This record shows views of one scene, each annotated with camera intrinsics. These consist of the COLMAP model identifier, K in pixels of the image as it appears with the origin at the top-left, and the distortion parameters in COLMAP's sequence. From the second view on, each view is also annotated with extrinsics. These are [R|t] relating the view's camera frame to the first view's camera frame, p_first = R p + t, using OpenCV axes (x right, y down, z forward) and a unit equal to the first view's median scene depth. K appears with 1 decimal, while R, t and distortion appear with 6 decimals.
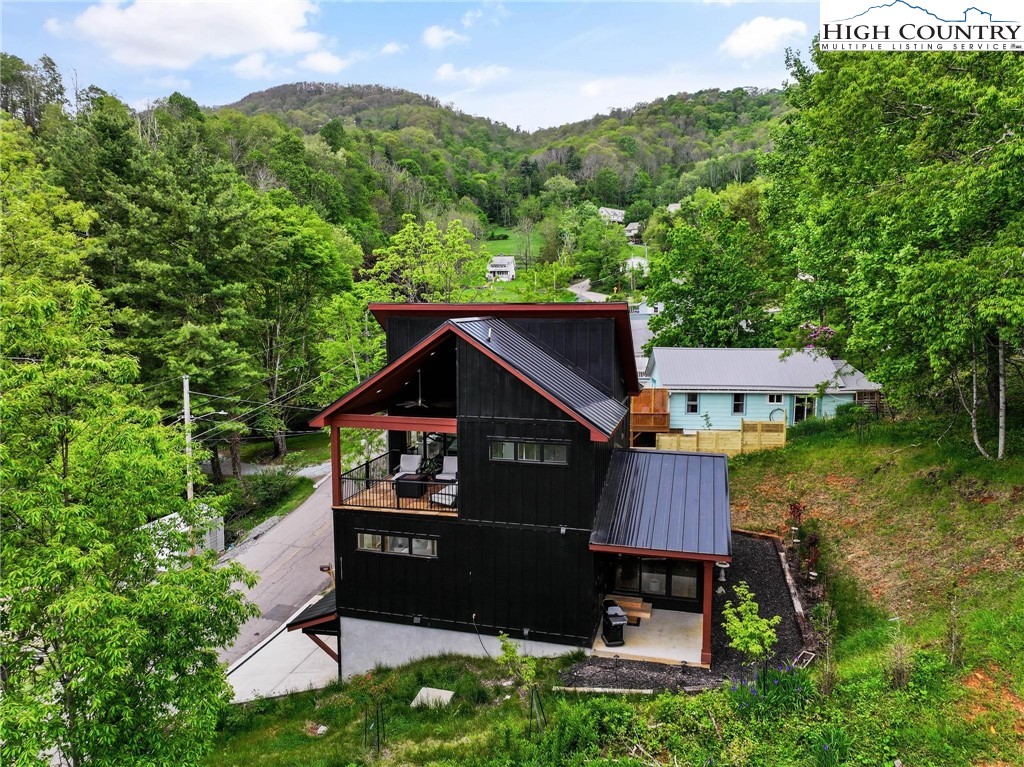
lens RADIAL K [[722.9, 0, 512.4], [0, 722.9, 382.0], [0, 0, 1]] dist [-0.002125, 0.014404]
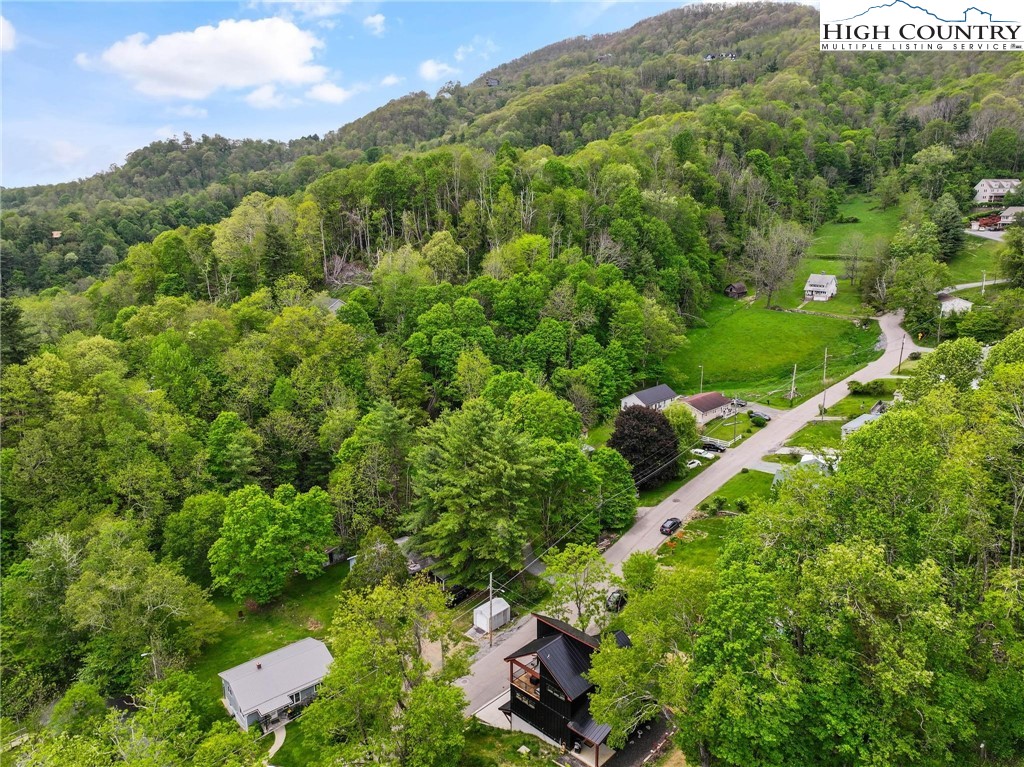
lens RADIAL K [[722.9, 0, 510.1], [0, 722.9, 381.0], [0, 0, 1]] dist [-0.002125, 0.014404]
pose [[0.872856, 0.117774, -0.473552, 0.071559], [-0.053236, 0.987628, 0.147501, -0.103689], [0.485066, -0.103538, 0.868327, -0.107299]]
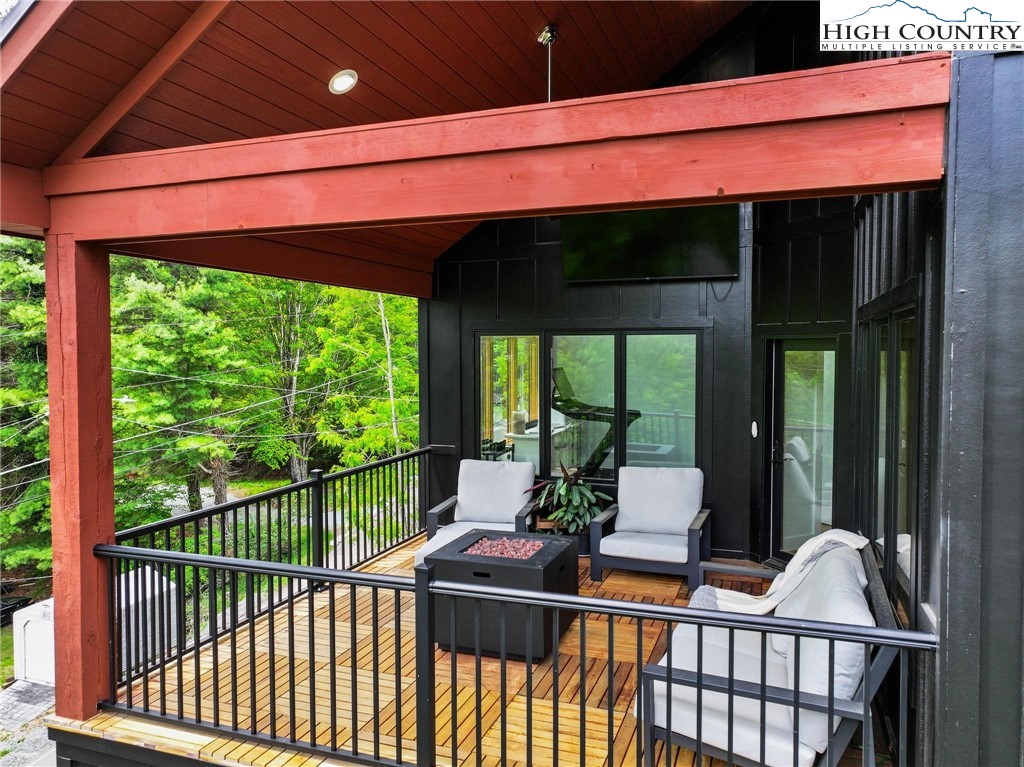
lens RADIAL K [[722.9, 0, 512.6], [0, 722.9, 386.6], [0, 0, 1]] dist [-0.002125, 0.014404]
pose [[0.995123, 0.000966, -0.098638, -0.006787], [-0.007615, 0.997720, -0.067057, 0.005784], [0.098348, 0.067481, 0.992861, 0.046121]]
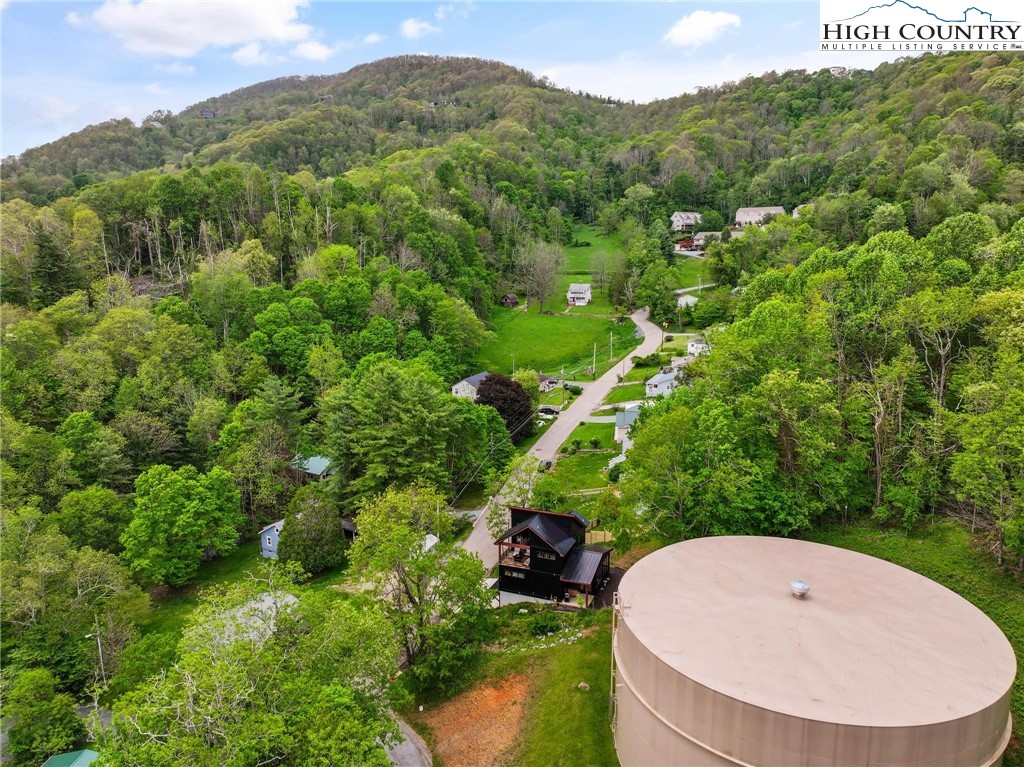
lens RADIAL K [[722.9, 0, 513.6], [0, 722.9, 389.4], [0, 0, 1]] dist [-0.002125, 0.014404]
pose [[0.992356, 0.023678, -0.121112, 0.017776], [-0.013075, 0.996070, 0.087602, -0.068933], [0.122710, -0.085349, 0.988766, -0.172700]]
